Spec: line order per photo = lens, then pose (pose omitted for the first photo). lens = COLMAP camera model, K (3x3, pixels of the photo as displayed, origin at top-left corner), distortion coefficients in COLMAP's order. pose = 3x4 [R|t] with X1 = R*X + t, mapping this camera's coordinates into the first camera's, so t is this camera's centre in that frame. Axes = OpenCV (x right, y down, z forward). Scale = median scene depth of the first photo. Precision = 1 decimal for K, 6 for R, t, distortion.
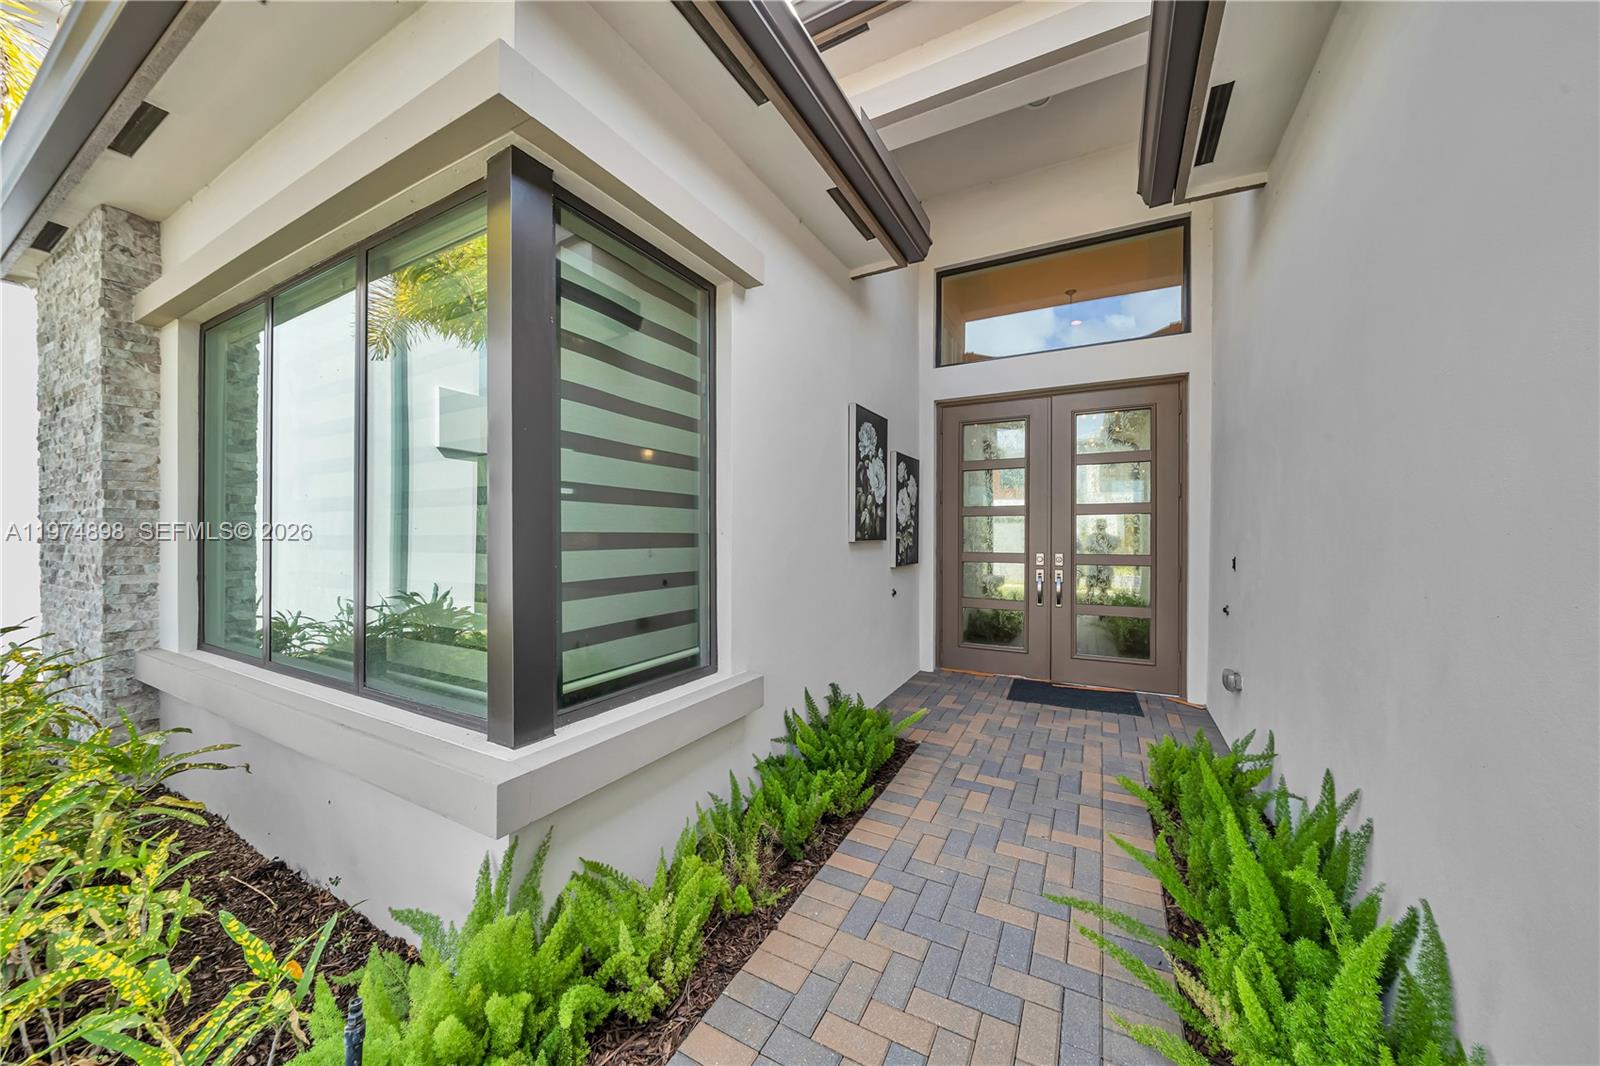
lens RADIAL K [[549.1, 0, 801.6], [0, 549.1, 526.6], [0, 0, 1]] dist [-0.001861, -0.000330]
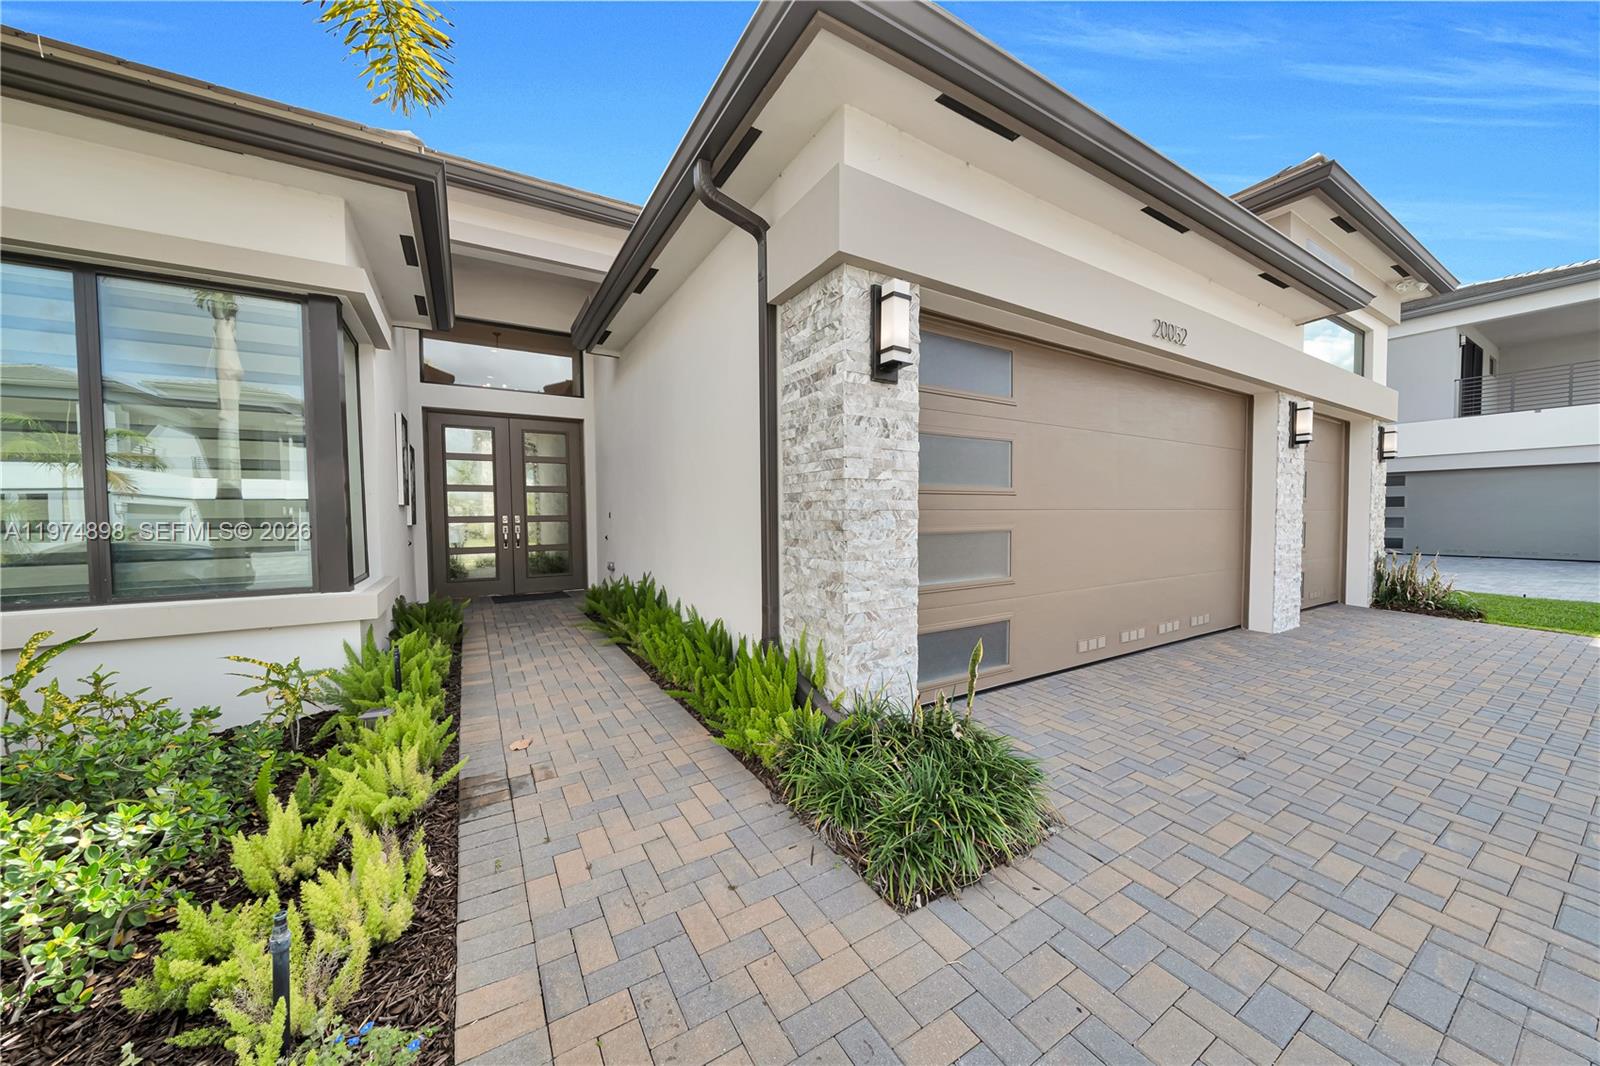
lens RADIAL K [[549.1, 0, 801.6], [0, 549.1, 526.6], [0, 0, 1]] dist [-0.001861, -0.000330]
pose [[0.495504, -0.025700, 0.868225, -0.536711], [0.002621, 0.999602, 0.028093, 0.037840], [-0.868601, -0.011645, 0.495375, -0.556065]]
